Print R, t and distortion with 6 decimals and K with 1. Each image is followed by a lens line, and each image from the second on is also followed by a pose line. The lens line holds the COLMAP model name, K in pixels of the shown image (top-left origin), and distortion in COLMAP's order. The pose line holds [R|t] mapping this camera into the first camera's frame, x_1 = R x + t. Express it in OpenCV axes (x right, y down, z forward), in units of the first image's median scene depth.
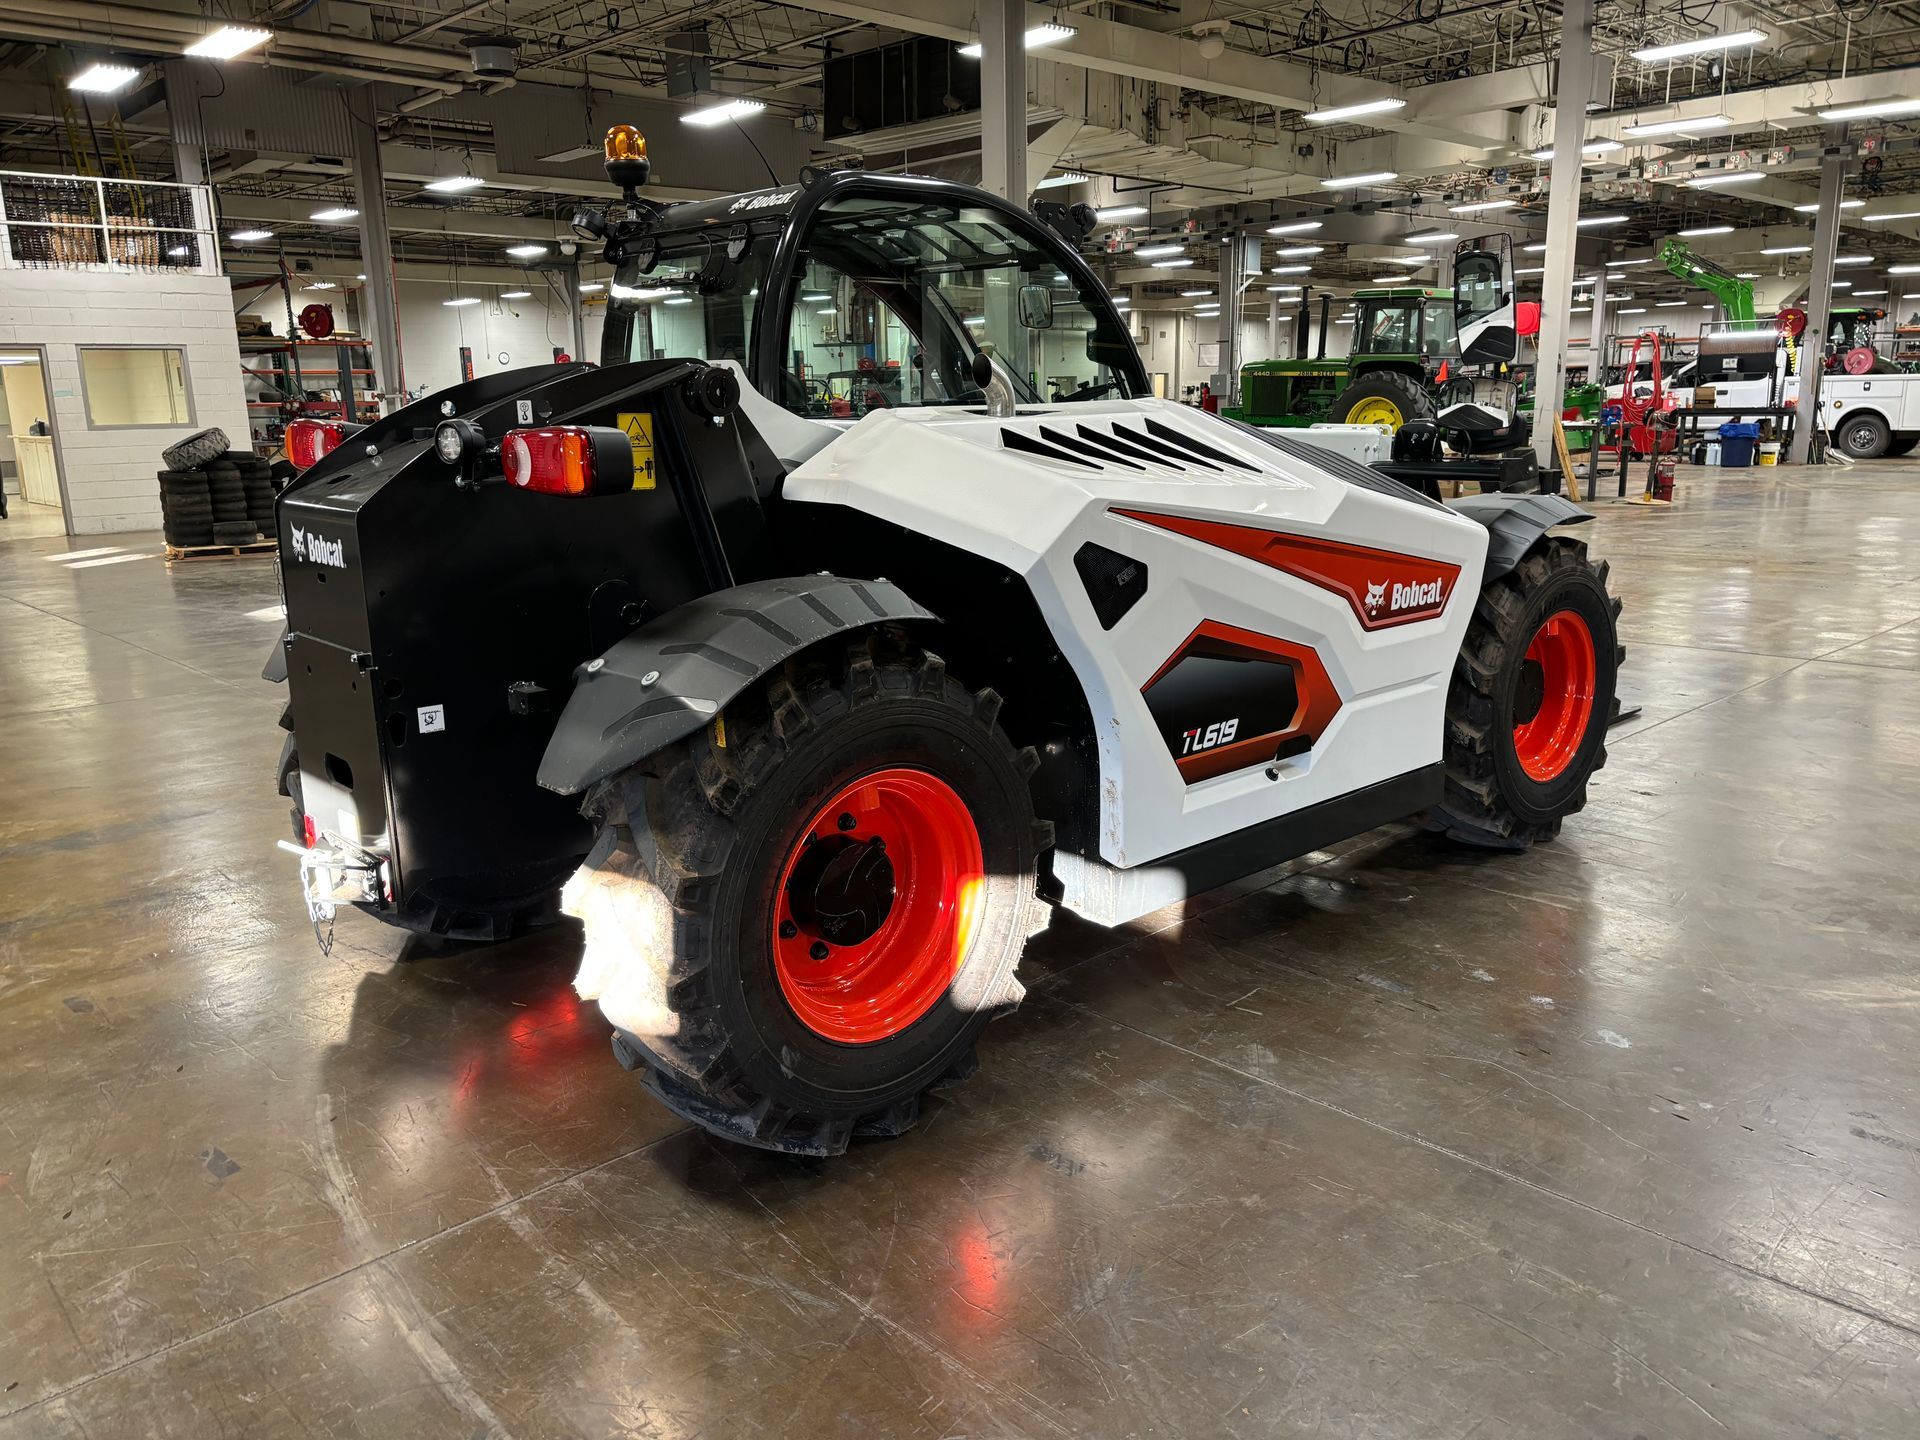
lens RADIAL K [[1442.9, 0, 980.3], [0, 1442.9, 723.1], [0, 0, 1]] dist [0.041564, -0.040717]
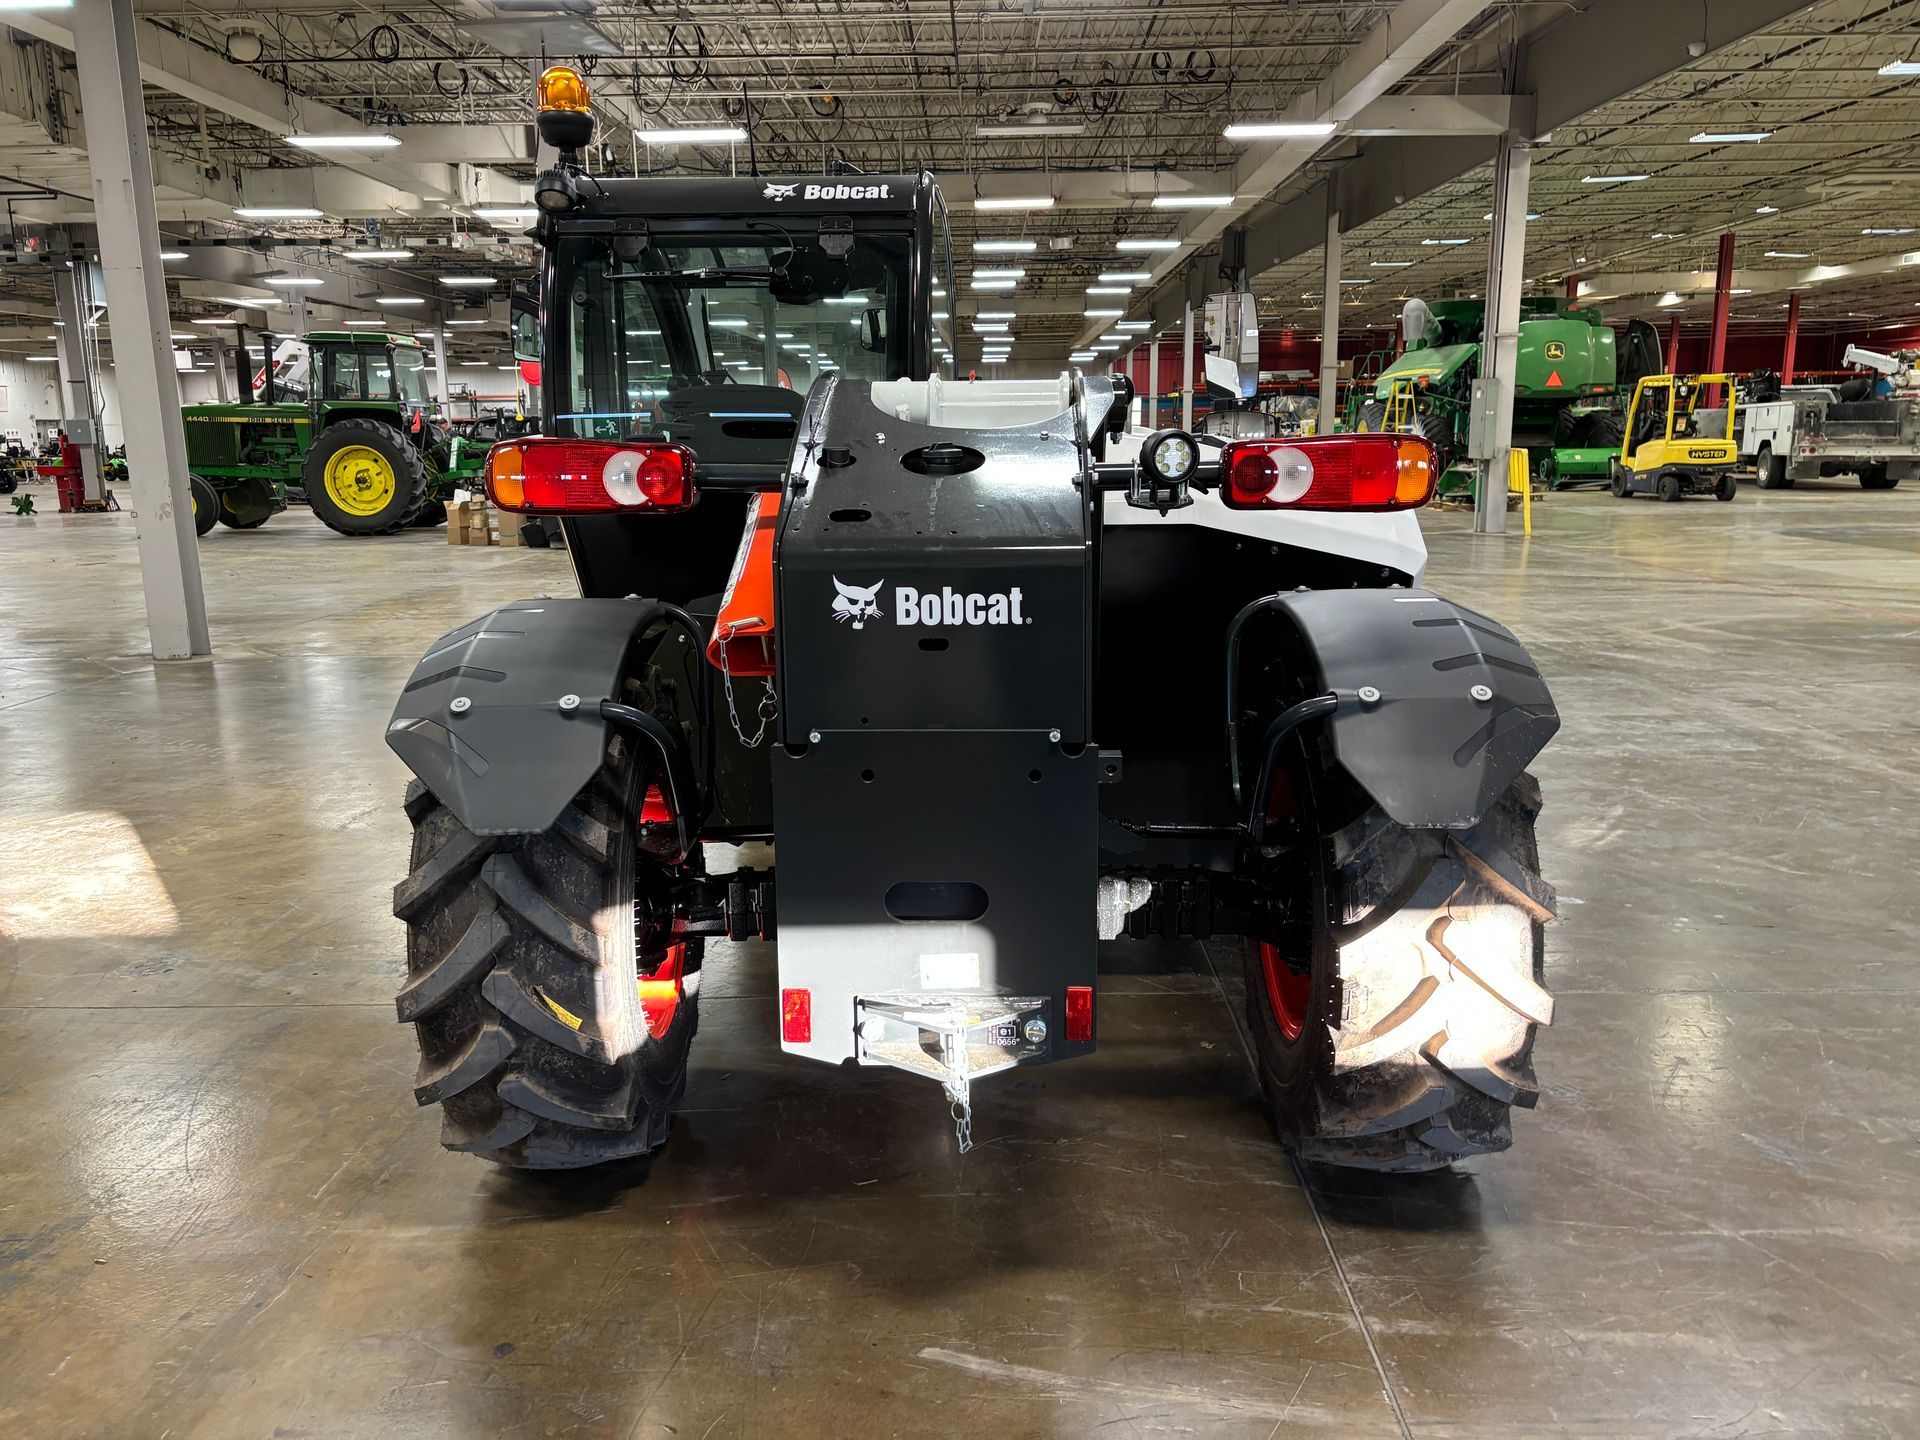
lens RADIAL K [[1448.0, 0, 960.0], [0, 1448.0, 720.0], [0, 0, 1]] dist [0.048683, -0.047591]
pose [[0.699492, -0.132845, 0.702185, -0.832988], [0.160458, 0.986678, 0.026825, -0.067759], [-0.696394, 0.093907, 0.711489, 0.399748]]
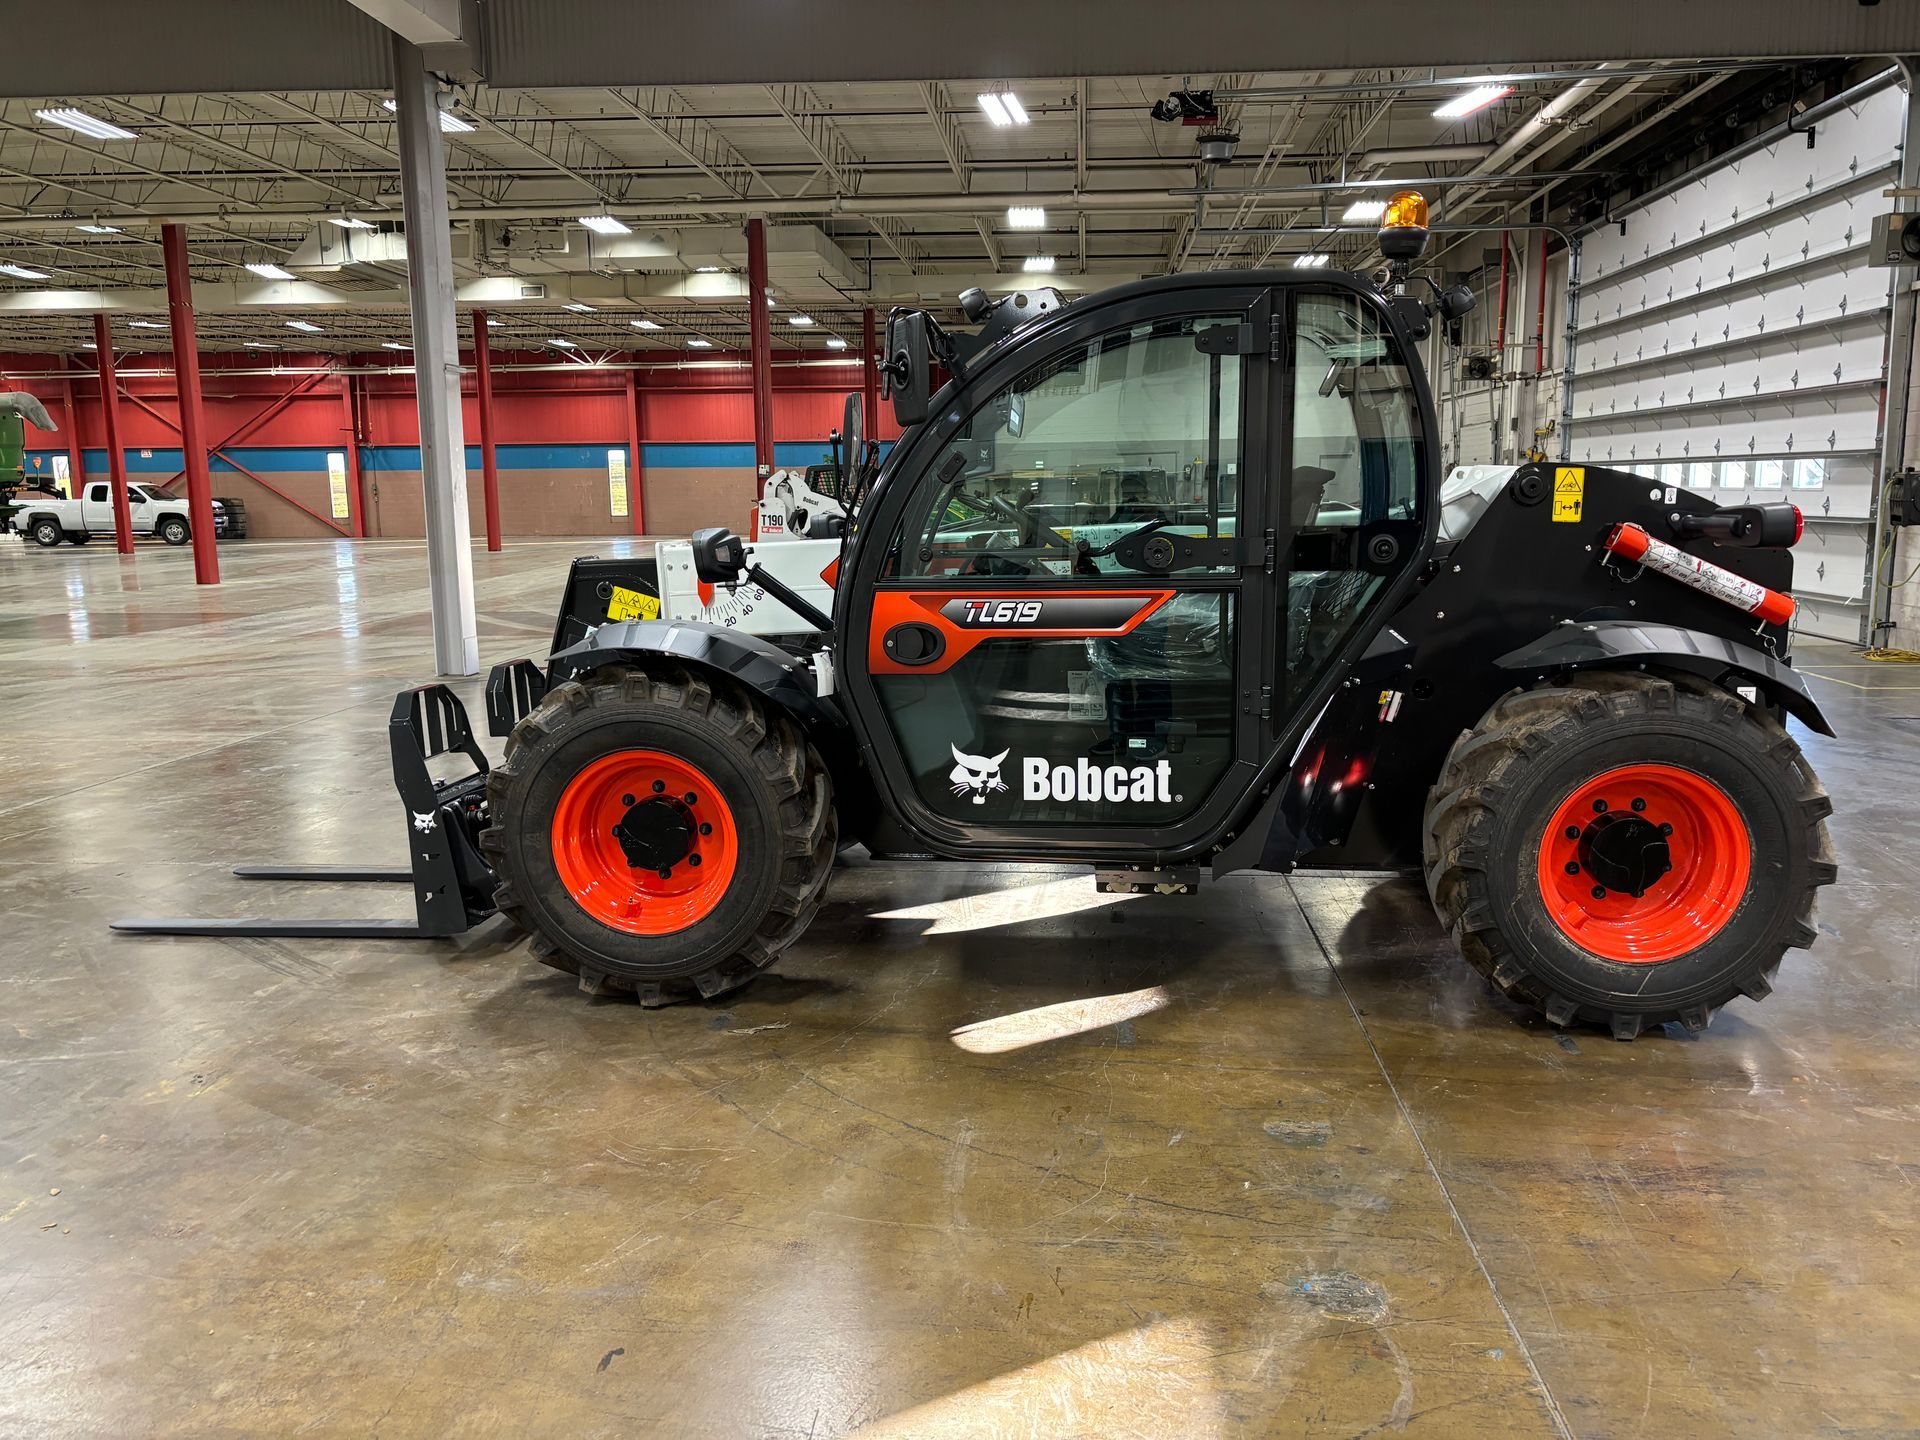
lens RADIAL K [[1444.5, 0, 966.2], [0, 1444.5, 716.3], [0, 0, 1]] dist [0.027119, -0.001065]
pose [[-0.663959, -0.090891, 0.742225, -0.907810], [0.189961, 0.939522, 0.284981, -0.500600], [-0.723238, 0.330209, -0.606538, 2.223613]]
